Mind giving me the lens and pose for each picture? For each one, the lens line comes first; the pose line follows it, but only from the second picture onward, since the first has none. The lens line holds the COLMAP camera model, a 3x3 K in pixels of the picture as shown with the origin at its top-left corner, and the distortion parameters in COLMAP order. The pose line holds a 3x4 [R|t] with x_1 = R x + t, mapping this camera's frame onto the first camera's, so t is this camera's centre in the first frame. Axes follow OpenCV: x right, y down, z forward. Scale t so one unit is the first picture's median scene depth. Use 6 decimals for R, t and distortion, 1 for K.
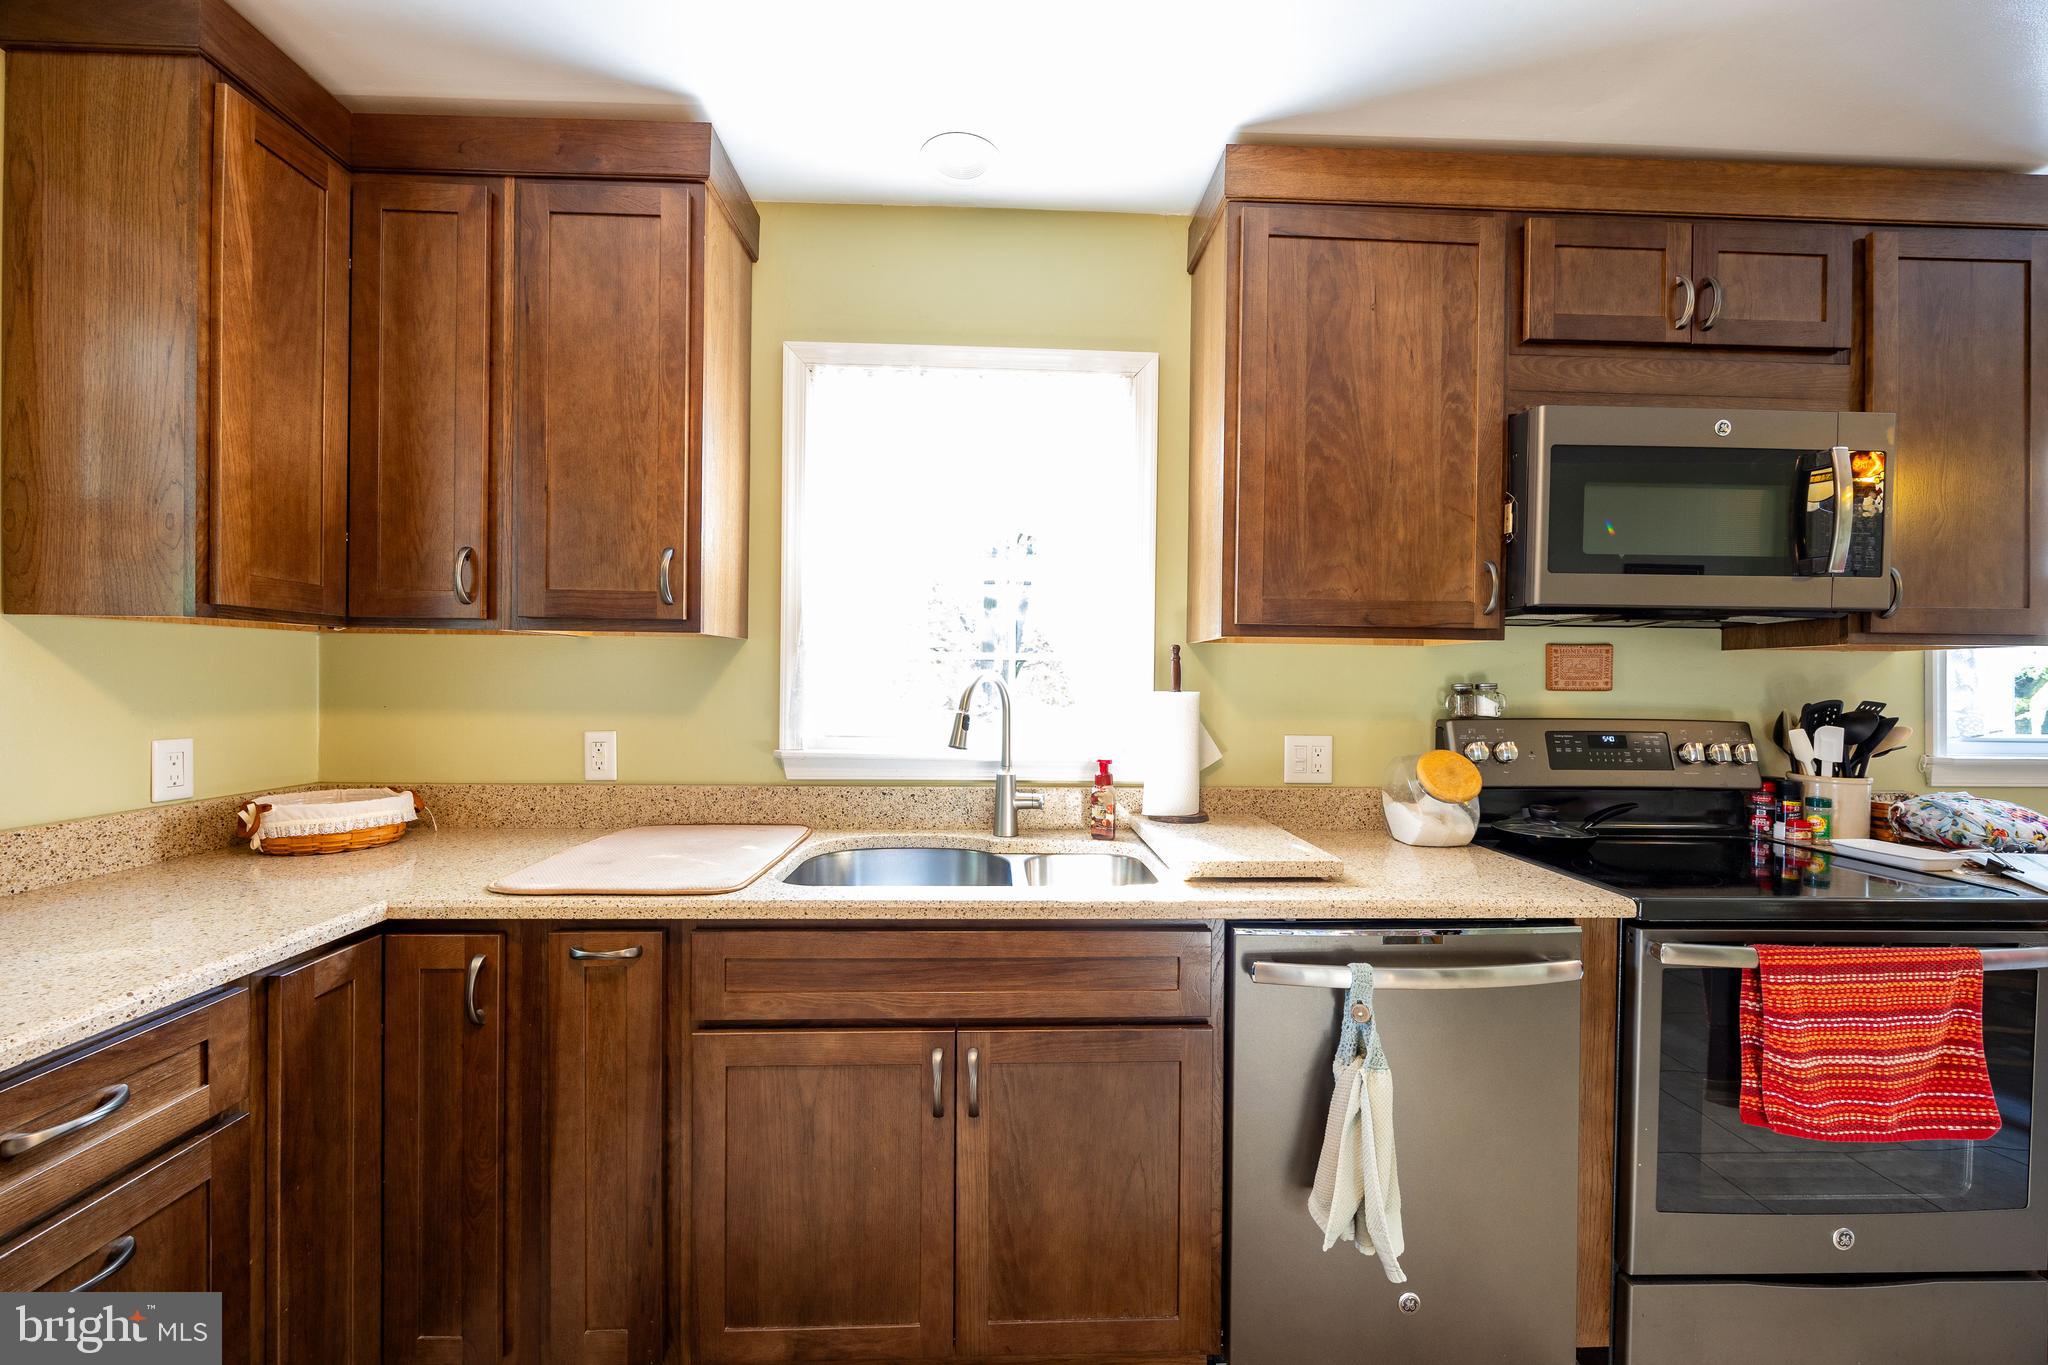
lens RADIAL K [[783.6, 0, 1032.7], [0, 783.6, 685.1], [0, 0, 1]] dist [-0.004275, 0.000330]
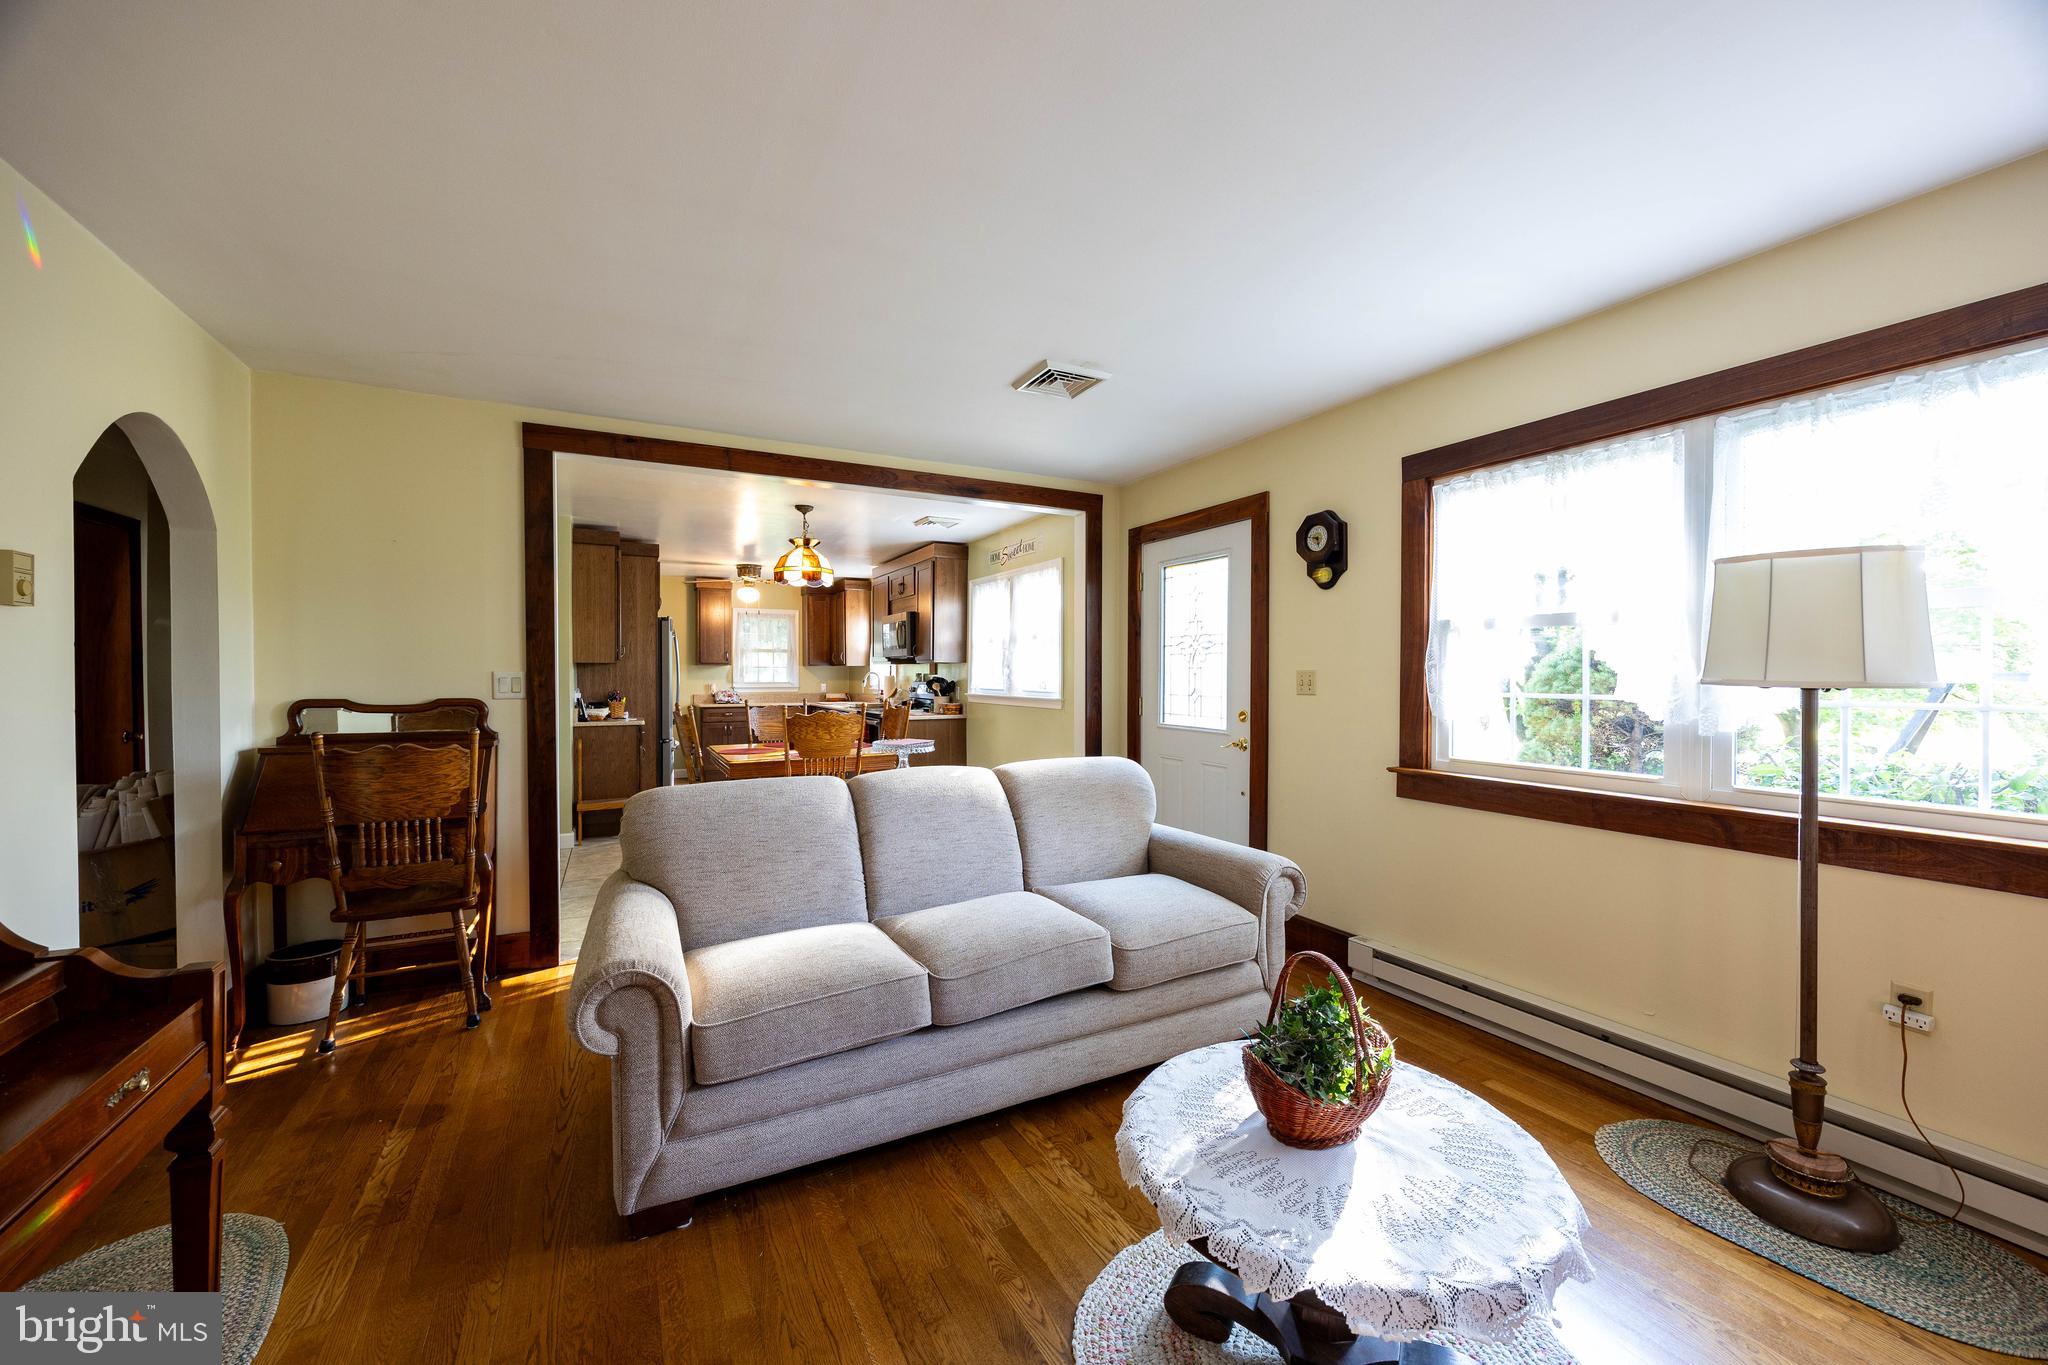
lens RADIAL K [[783.6, 0, 1027.6], [0, 783.6, 682.9], [0, 0, 1]] dist [-0.004275, 0.000330]
pose [[0.436685, 0.001272, -0.899614, 5.329671], [0.000083, 0.999999, 0.001454, 0.051958], [0.899615, -0.000710, 0.436684, -0.330480]]
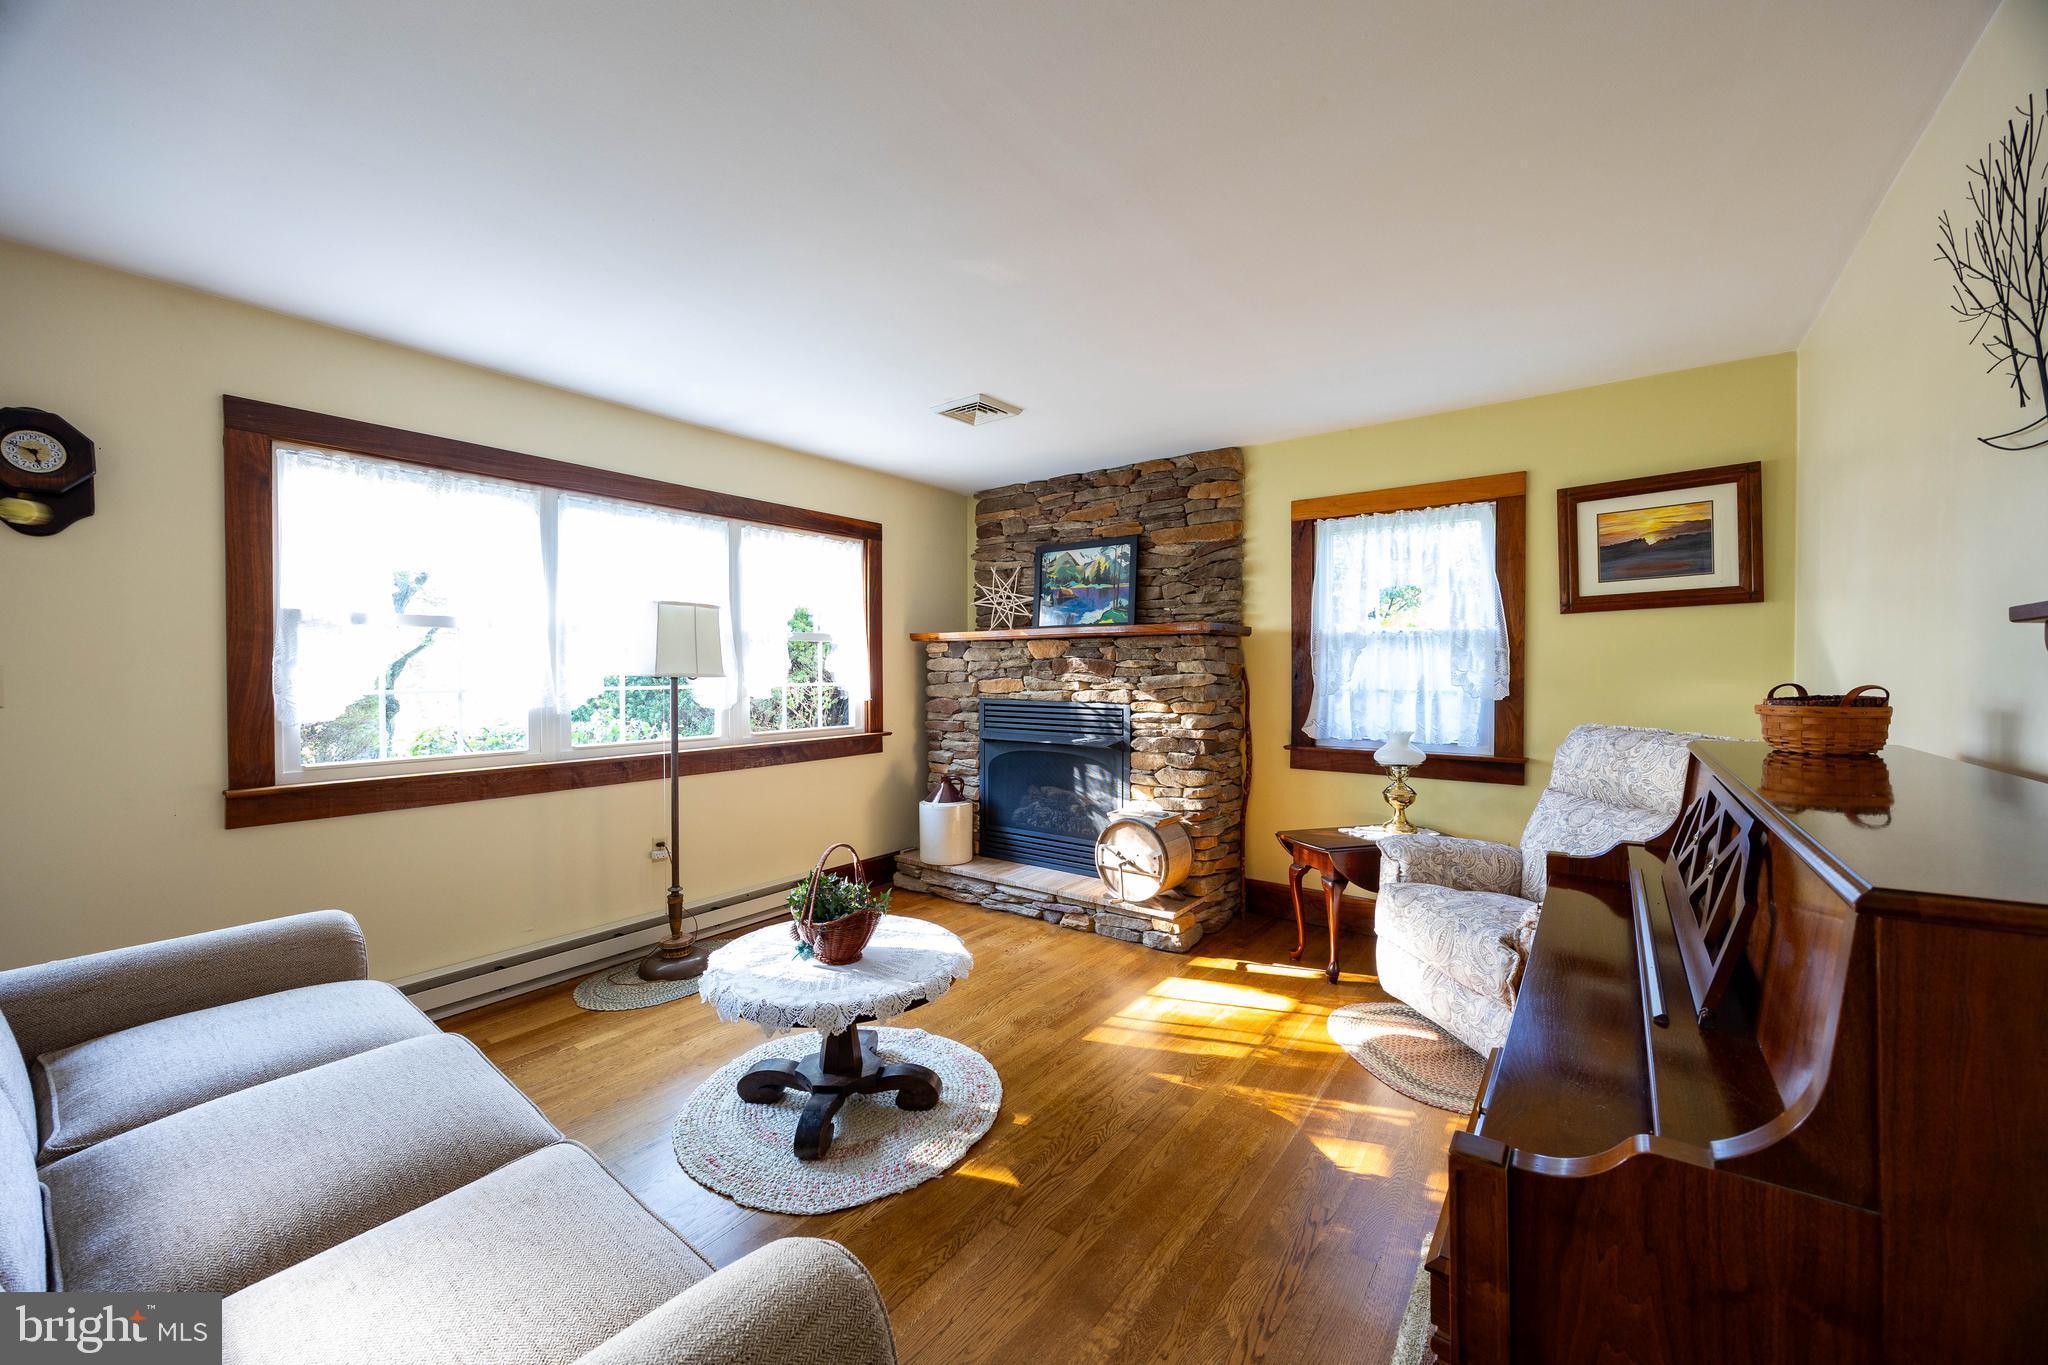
lens RADIAL K [[783.6, 0, 1022.6], [0, 783.6, 683.3], [0, 0, 1]] dist [-0.004275, 0.000330]
pose [[0.630010, -0.022278, 0.776267, 3.798735], [0.011144, 0.999745, 0.019647, 0.043819], [-0.776507, -0.003727, 0.630098, -0.797657]]
